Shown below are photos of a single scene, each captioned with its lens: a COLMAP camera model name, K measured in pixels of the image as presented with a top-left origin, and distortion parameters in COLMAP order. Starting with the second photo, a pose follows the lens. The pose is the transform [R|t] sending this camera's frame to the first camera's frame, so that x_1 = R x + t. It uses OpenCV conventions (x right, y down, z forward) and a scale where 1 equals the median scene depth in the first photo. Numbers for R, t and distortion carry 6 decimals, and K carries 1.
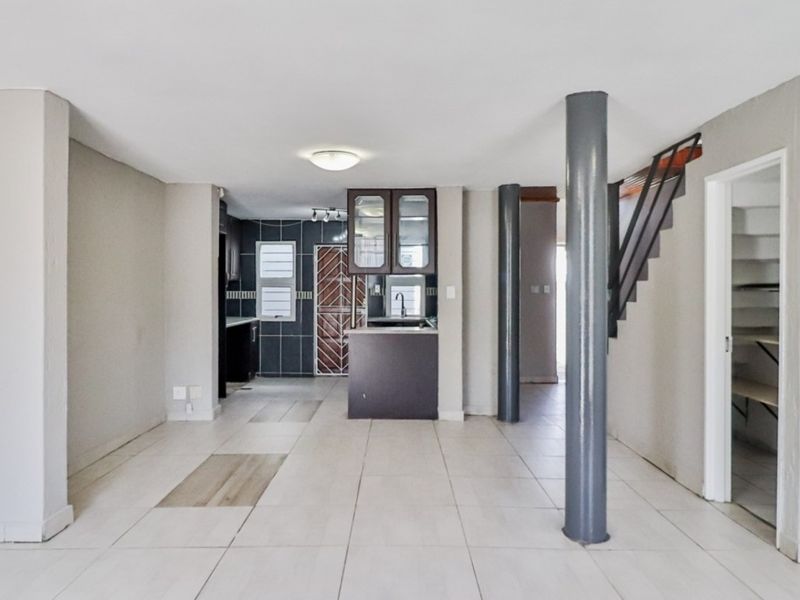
lens RADIAL K [[646.4, 0, 400.4], [0, 646.4, 296.4], [0, 0, 1]] dist [0.002768, -0.019657]
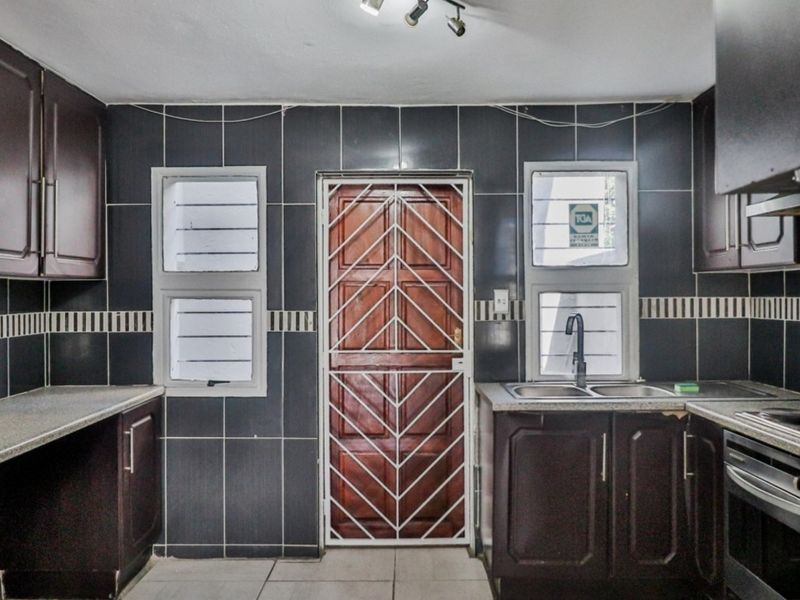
lens RADIAL K [[646.4, 0, 408.3], [0, 646.4, 299.5], [0, 0, 1]] dist [0.002768, -0.019657]
pose [[0.999961, -0.008367, -0.002886, -0.083631], [0.008346, 0.999941, -0.006986, -0.010481], [0.002945, 0.006961, 0.999971, 0.647269]]
